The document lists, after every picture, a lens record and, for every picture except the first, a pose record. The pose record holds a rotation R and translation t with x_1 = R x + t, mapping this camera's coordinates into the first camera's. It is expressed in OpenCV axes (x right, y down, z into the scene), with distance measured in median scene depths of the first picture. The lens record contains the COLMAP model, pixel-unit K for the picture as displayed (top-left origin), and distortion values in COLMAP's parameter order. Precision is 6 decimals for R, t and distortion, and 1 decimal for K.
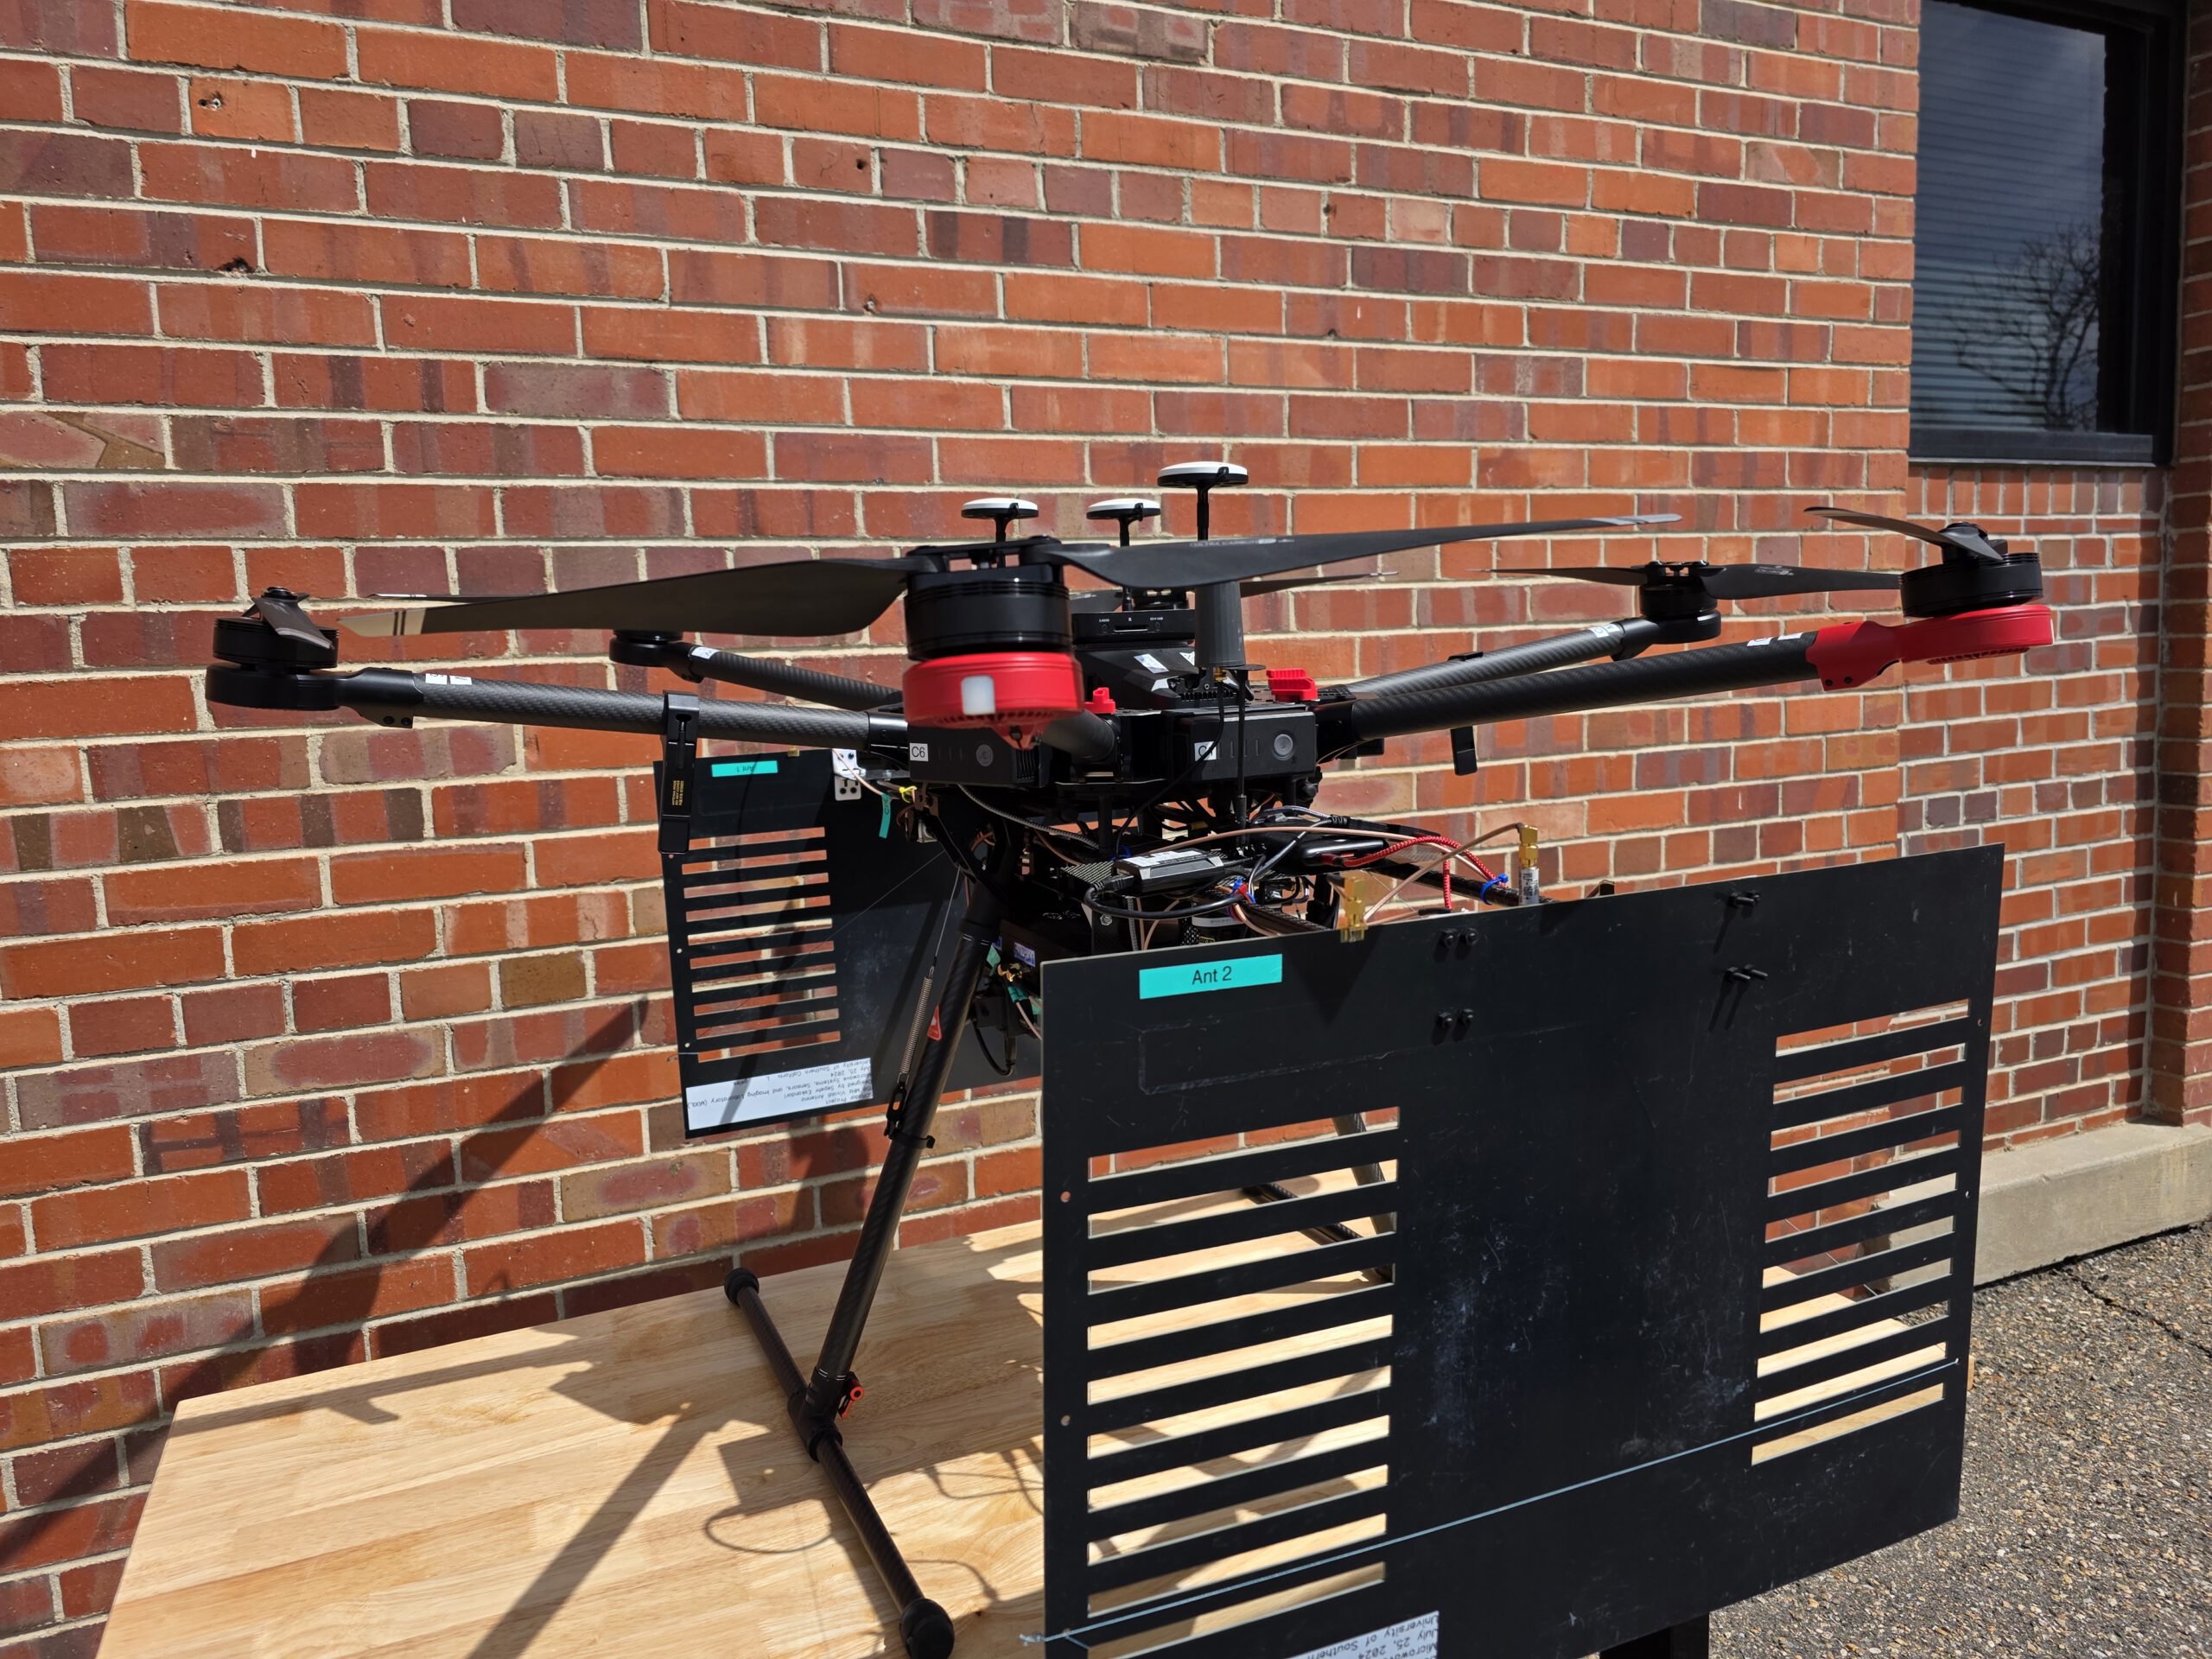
lens RADIAL K [[1487.8, 0, 1108.6], [0, 1487.8, 796.0], [0, 0, 1]] dist [0.047859, -0.046429]
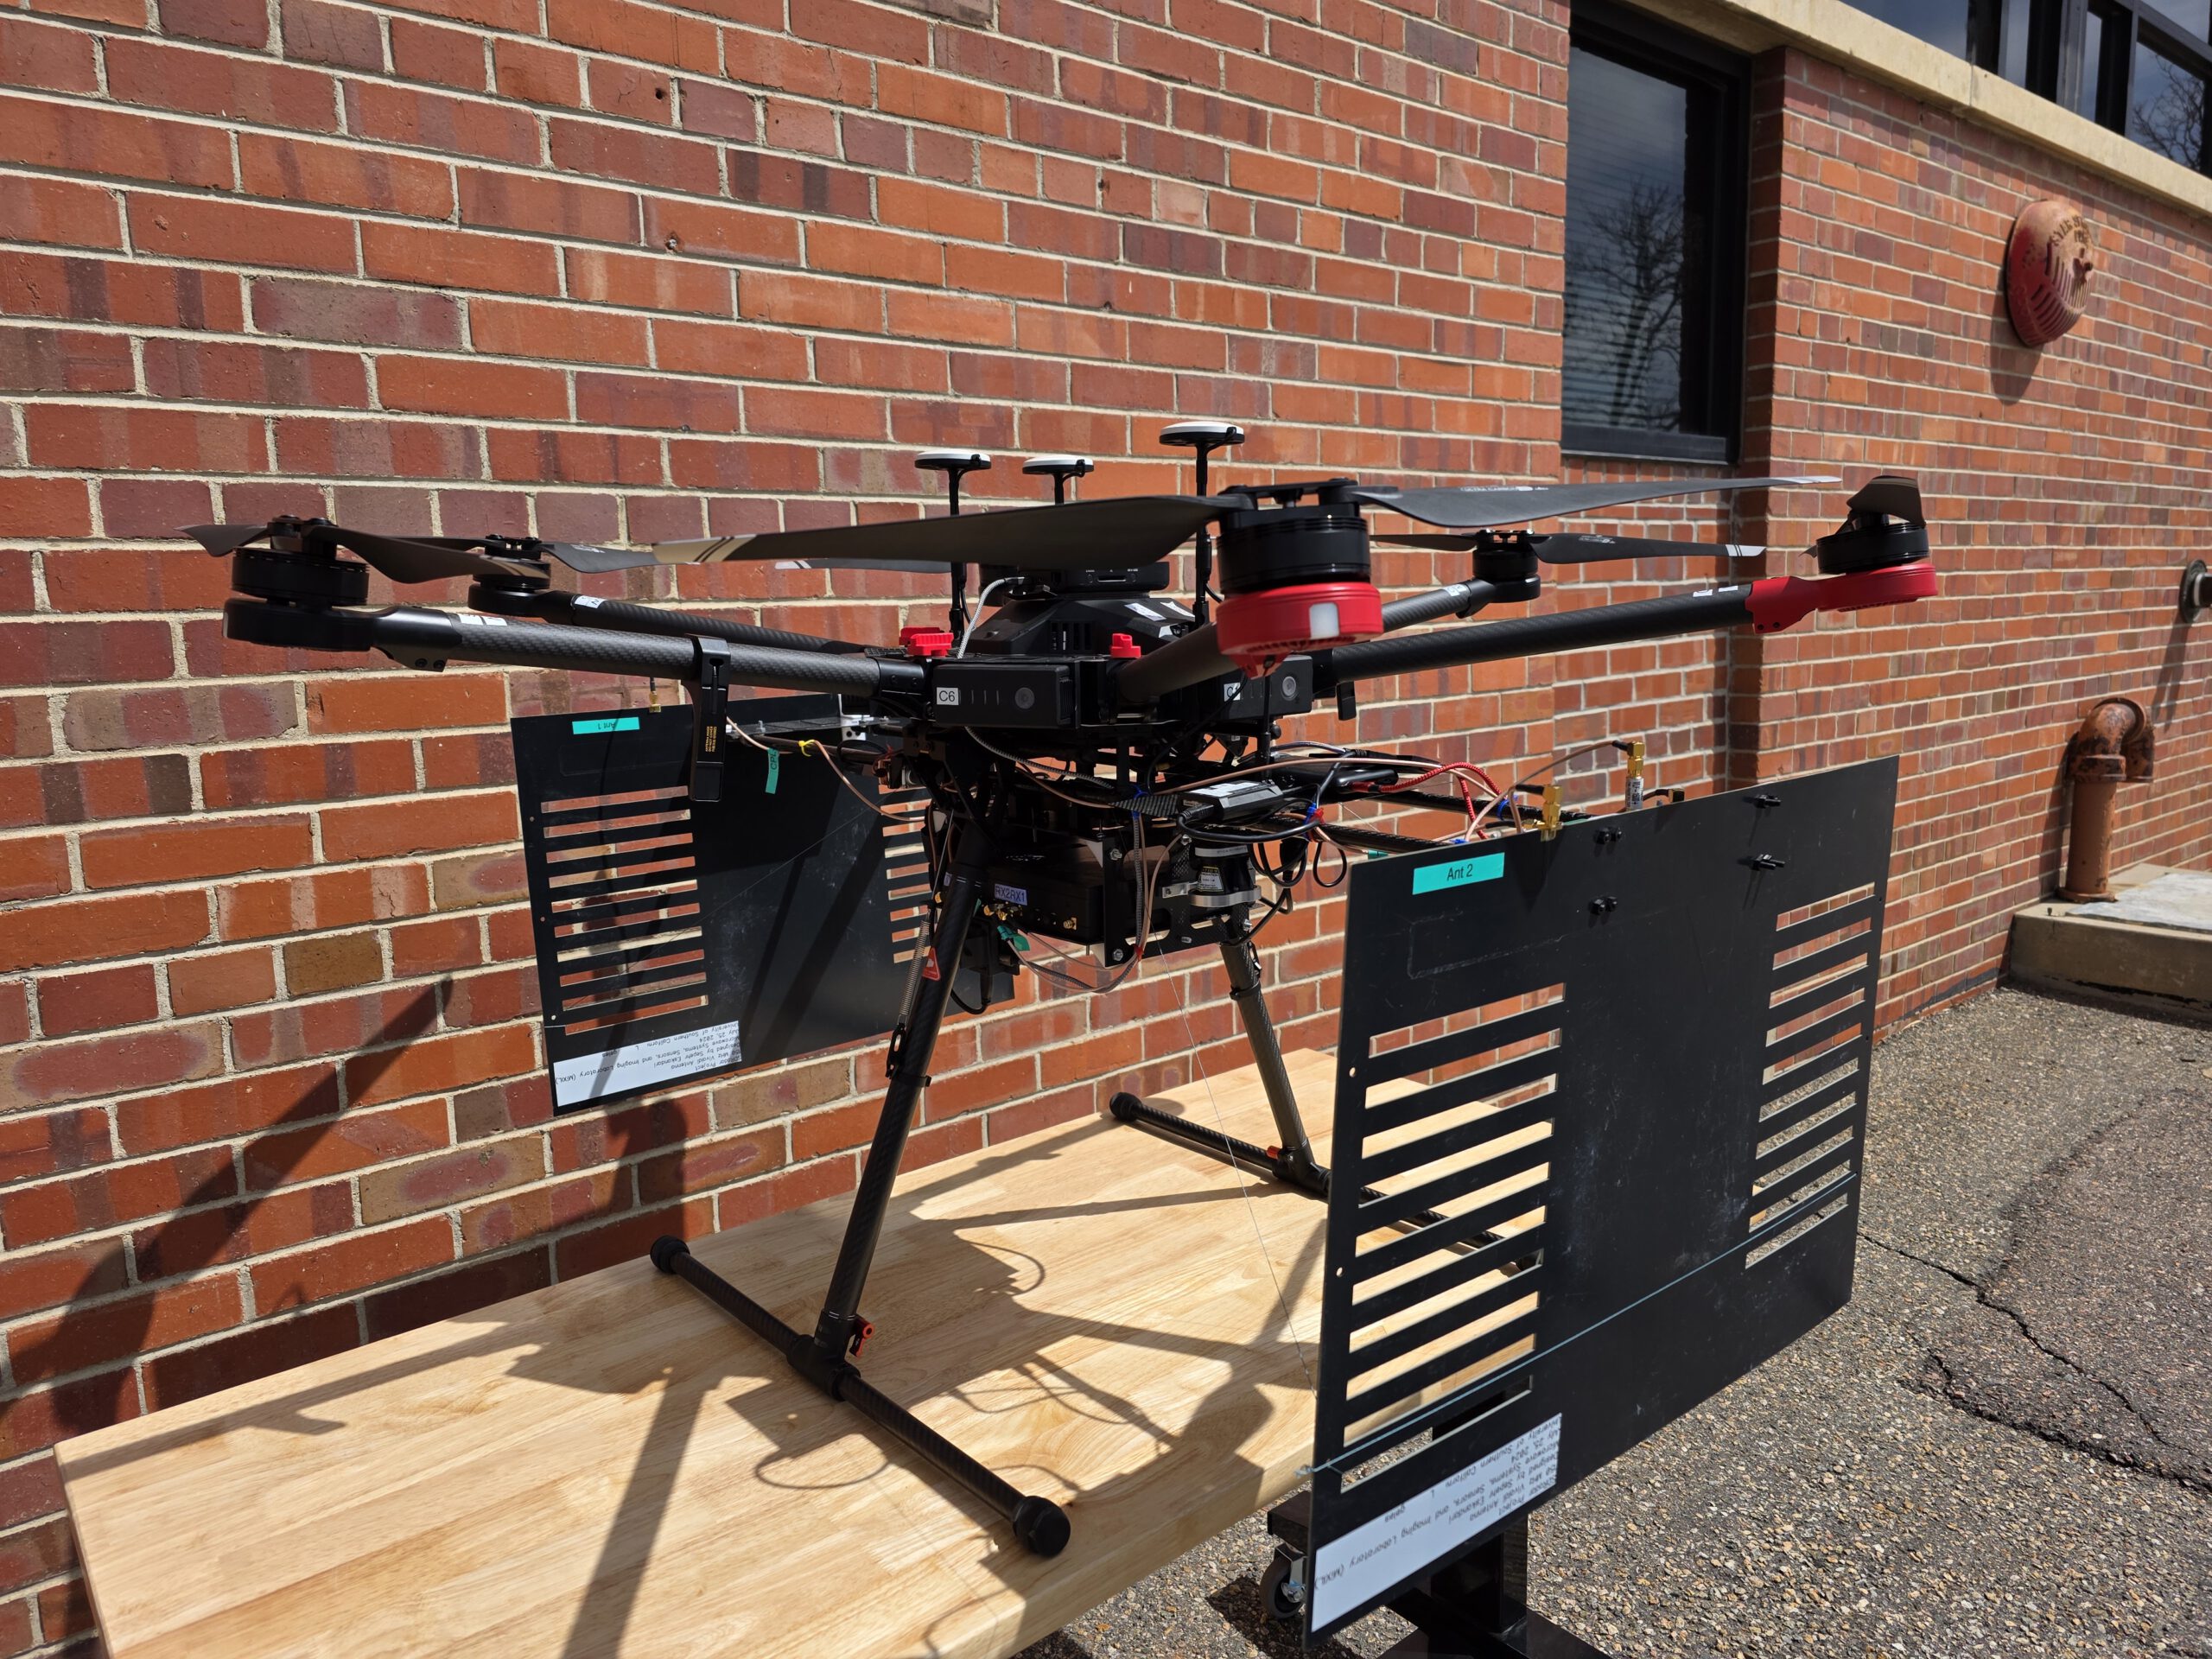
lens RADIAL K [[1487.8, 0, 1118.8], [0, 1487.8, 804.4], [0, 0, 1]] dist [0.047859, -0.046429]
pose [[0.959960, -0.027514, 0.278782, -0.168279], [0.020626, 0.999406, 0.027613, 0.010327], [-0.279376, -0.020758, 0.959957, -0.008659]]
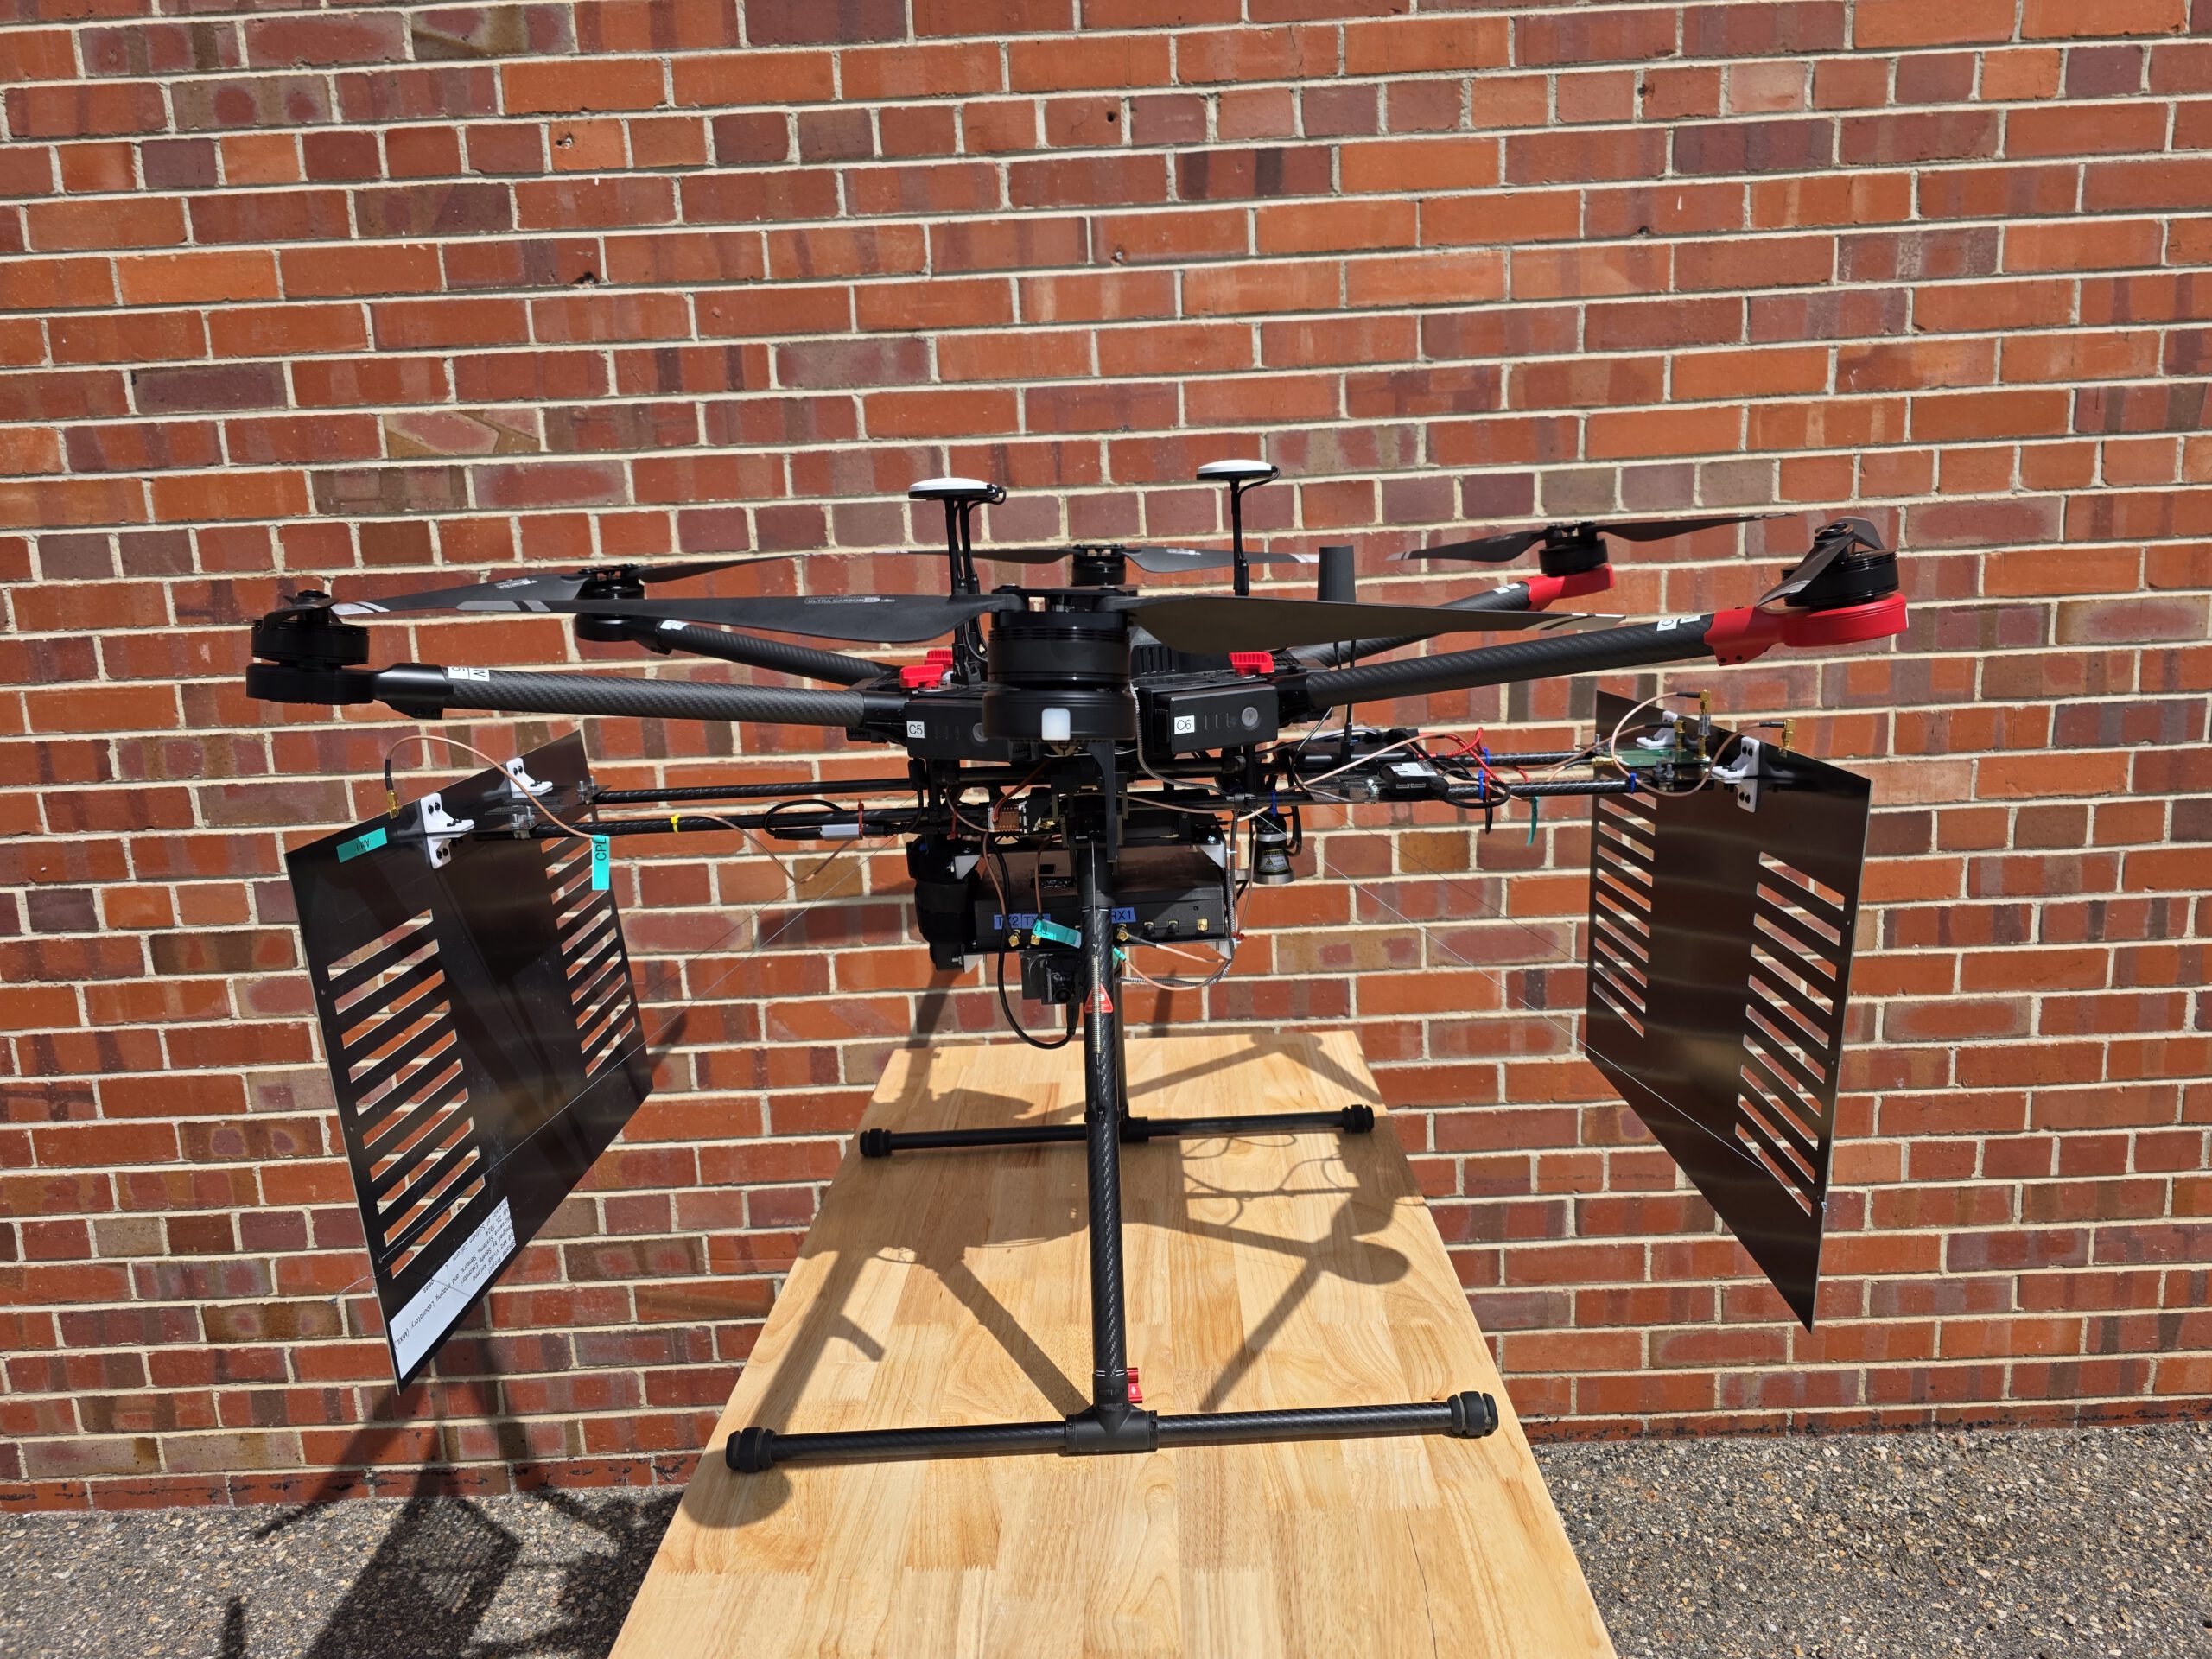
lens RADIAL K [[1487.8, 0, 1128.2], [0, 1487.8, 791.8], [0, 0, 1]] dist [0.047859, -0.046429]
pose [[0.917212, 0.060752, -0.393741, 0.285170], [-0.028529, 0.995783, 0.087187, -0.051696], [0.397378, -0.068736, 0.915077, 0.033757]]
